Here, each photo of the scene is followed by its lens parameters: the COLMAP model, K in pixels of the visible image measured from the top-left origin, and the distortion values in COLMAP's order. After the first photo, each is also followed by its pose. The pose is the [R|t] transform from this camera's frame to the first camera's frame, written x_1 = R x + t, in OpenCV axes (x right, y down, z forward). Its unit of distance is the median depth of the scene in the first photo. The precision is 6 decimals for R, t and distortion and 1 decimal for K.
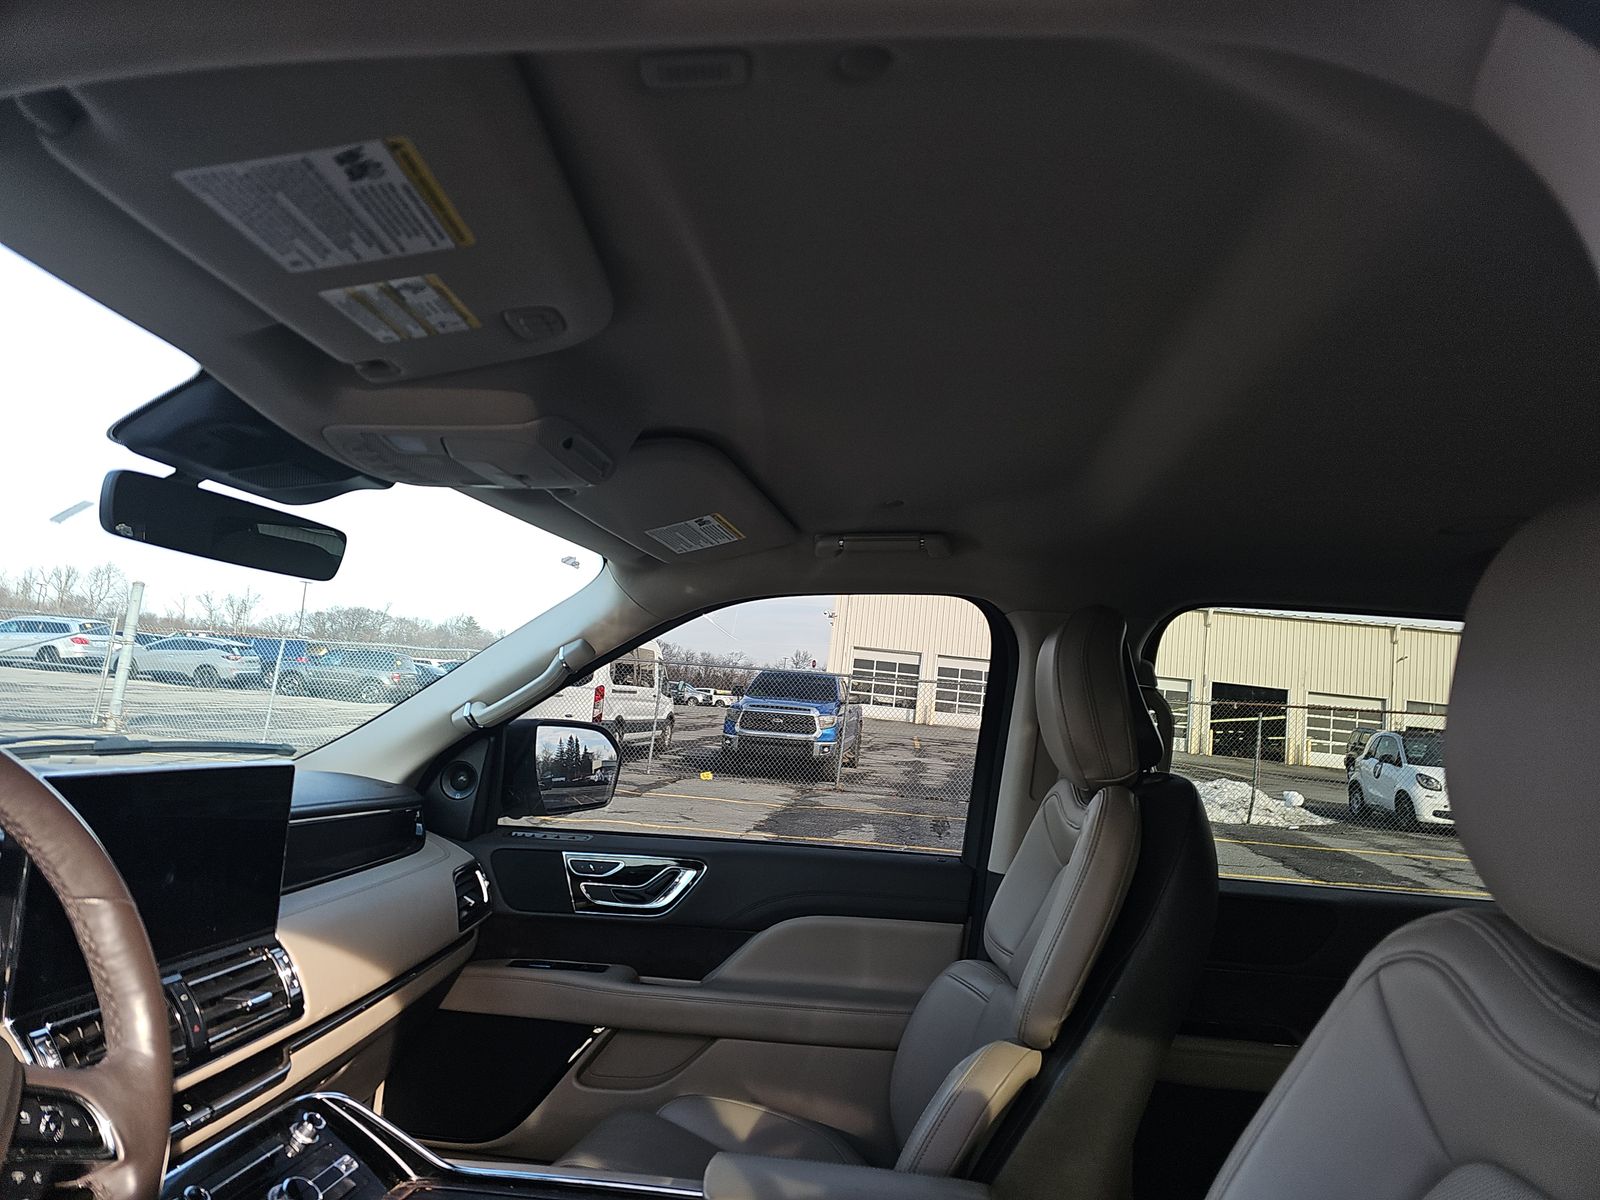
lens RADIAL K [[1117.2, 0, 826.5], [0, 1117.2, 567.9], [0, 0, 1]] dist [0.009182, -0.010169]
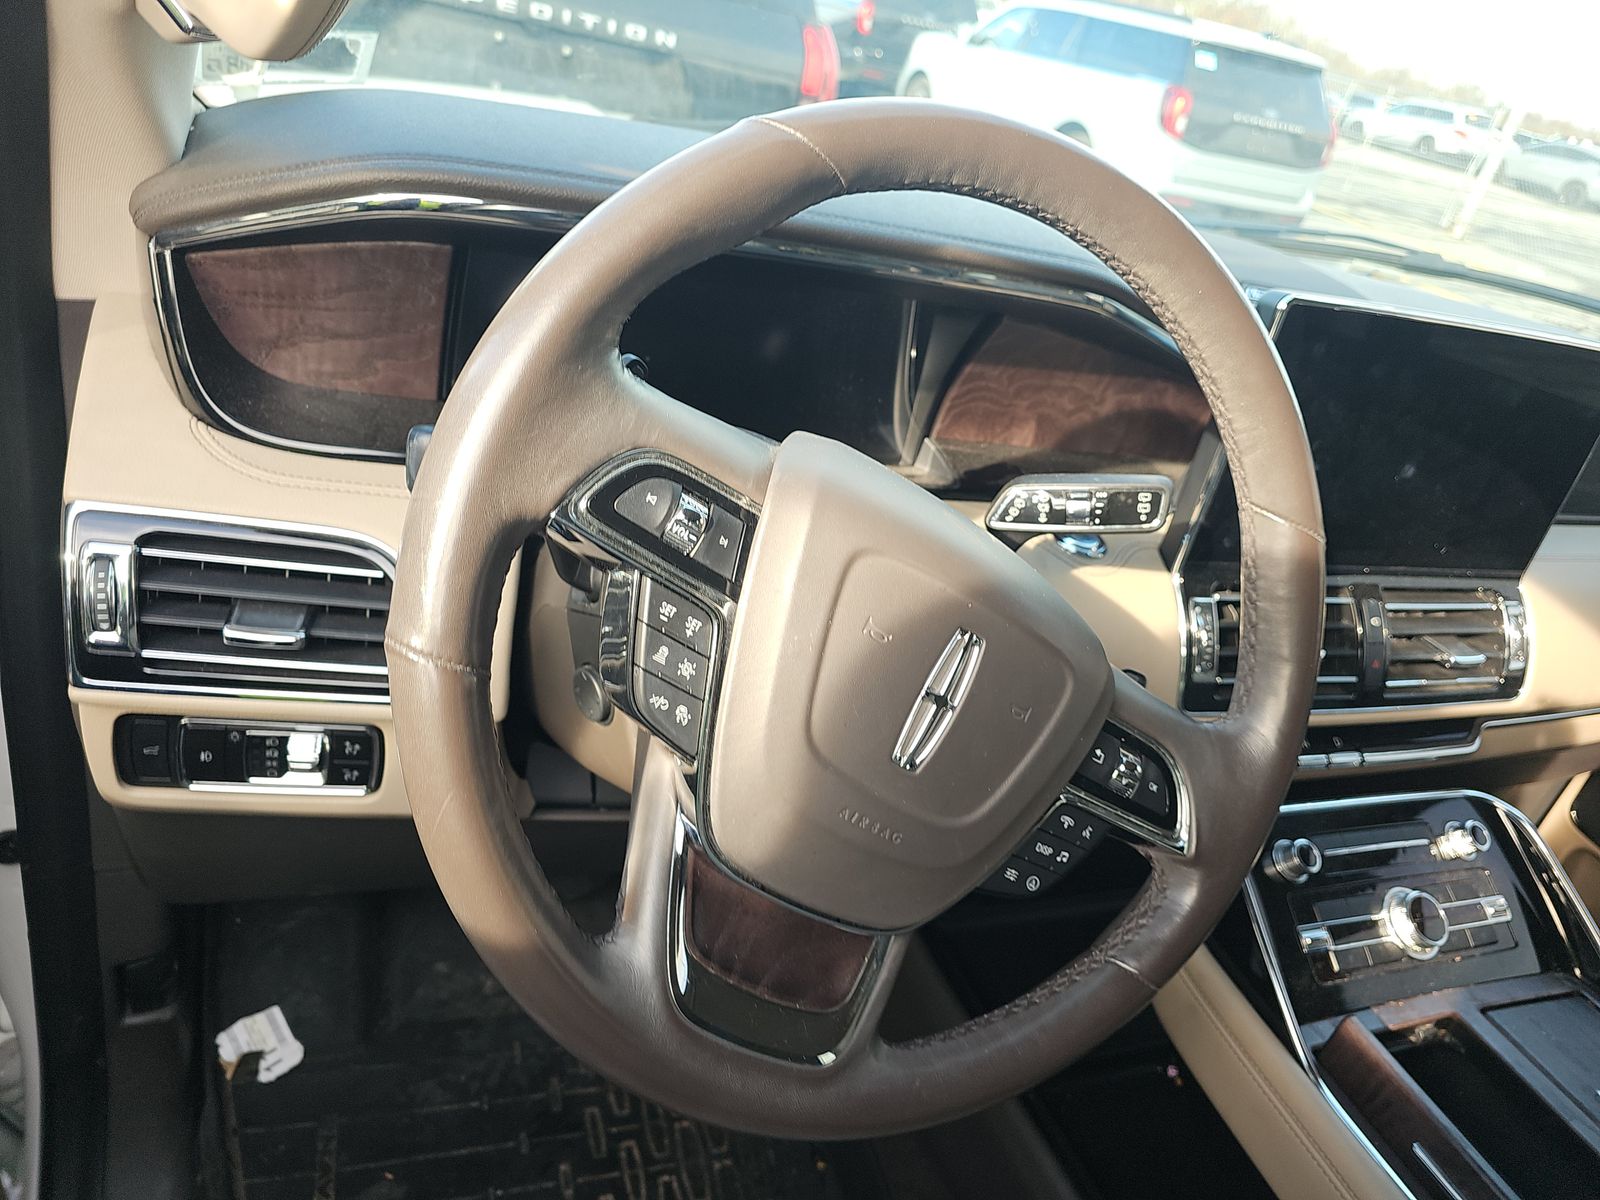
lens RADIAL K [[1117.2, 0, 799.9], [0, 1117.2, 595.6], [0, 0, 1]] dist [0.009182, -0.010169]
pose [[0.457850, 0.441992, -0.771373, -0.098967], [-0.063295, 0.881662, 0.467618, 0.017153], [0.886773, -0.165275, 0.431645, 0.187536]]
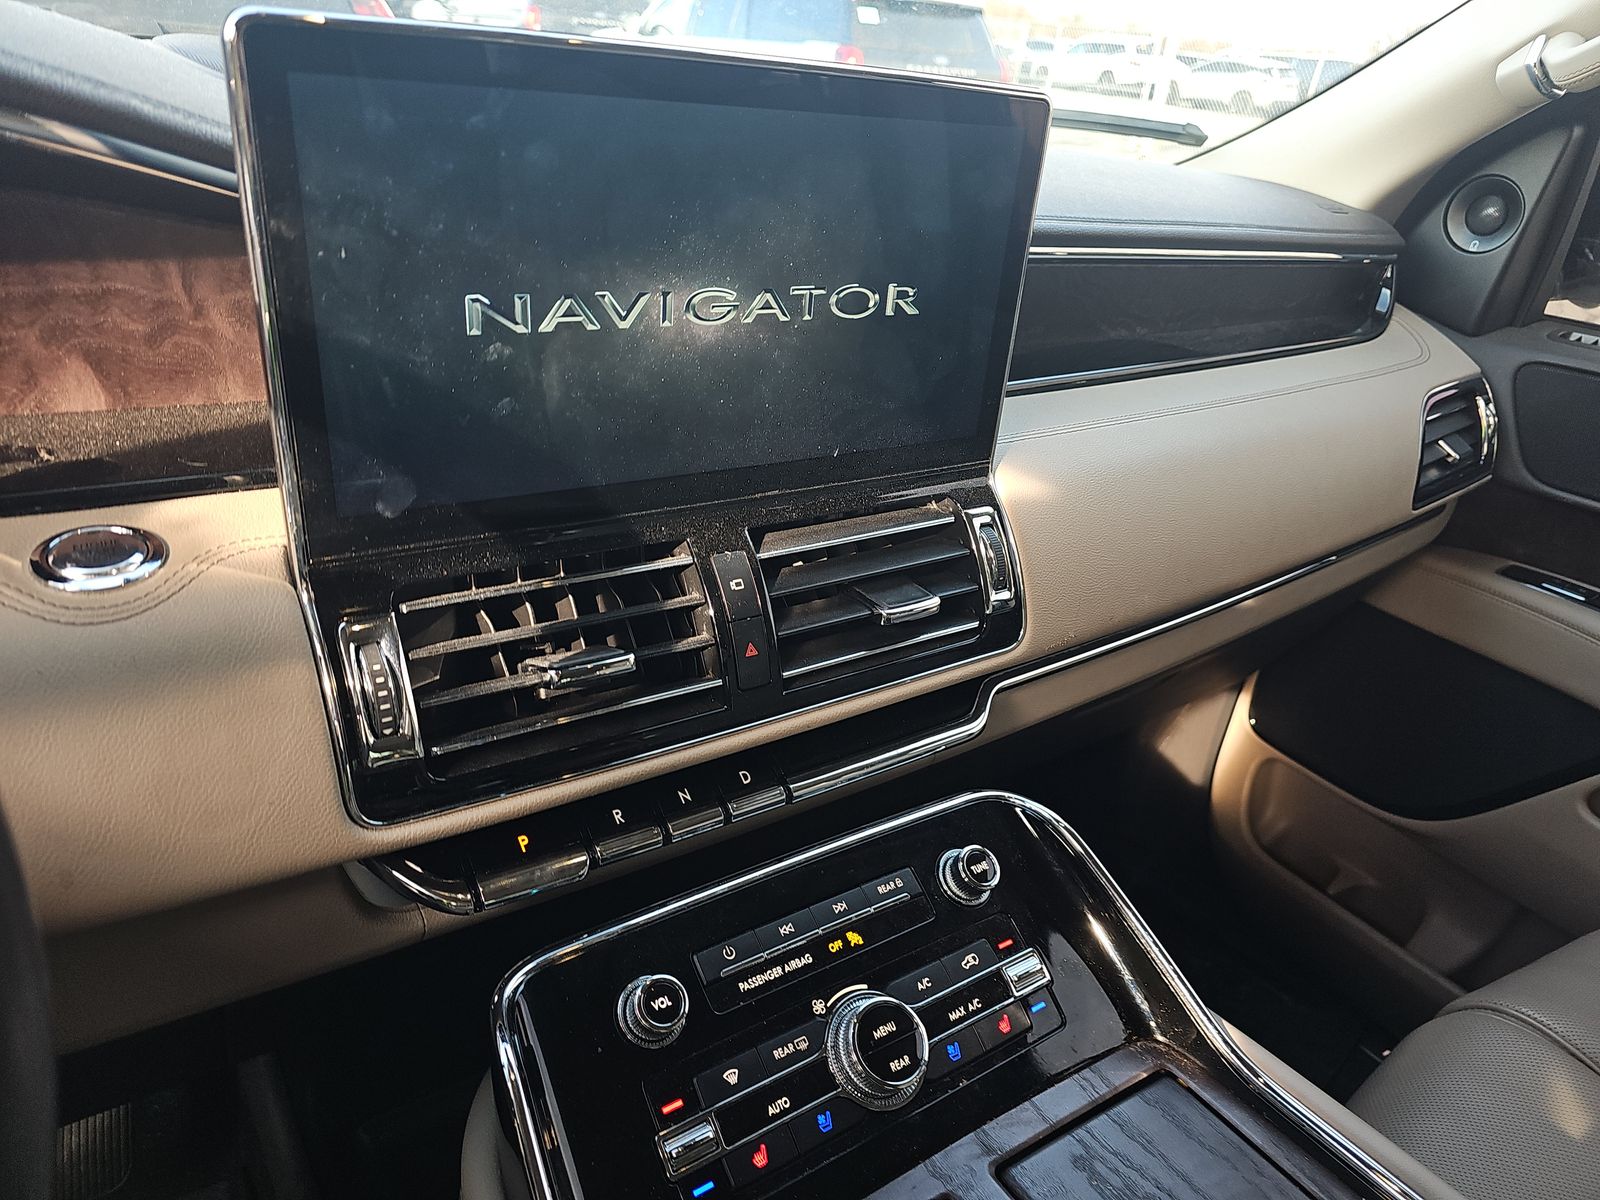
lens RADIAL K [[1117.2, 0, 806.8], [0, 1117.2, 598.0], [0, 0, 1]] dist [0.009182, -0.010169]
pose [[0.655066, 0.324868, -0.682165, -0.134334], [0.044668, 0.884617, 0.464175, 0.100011], [0.754250, -0.334536, 0.564971, 0.448603]]
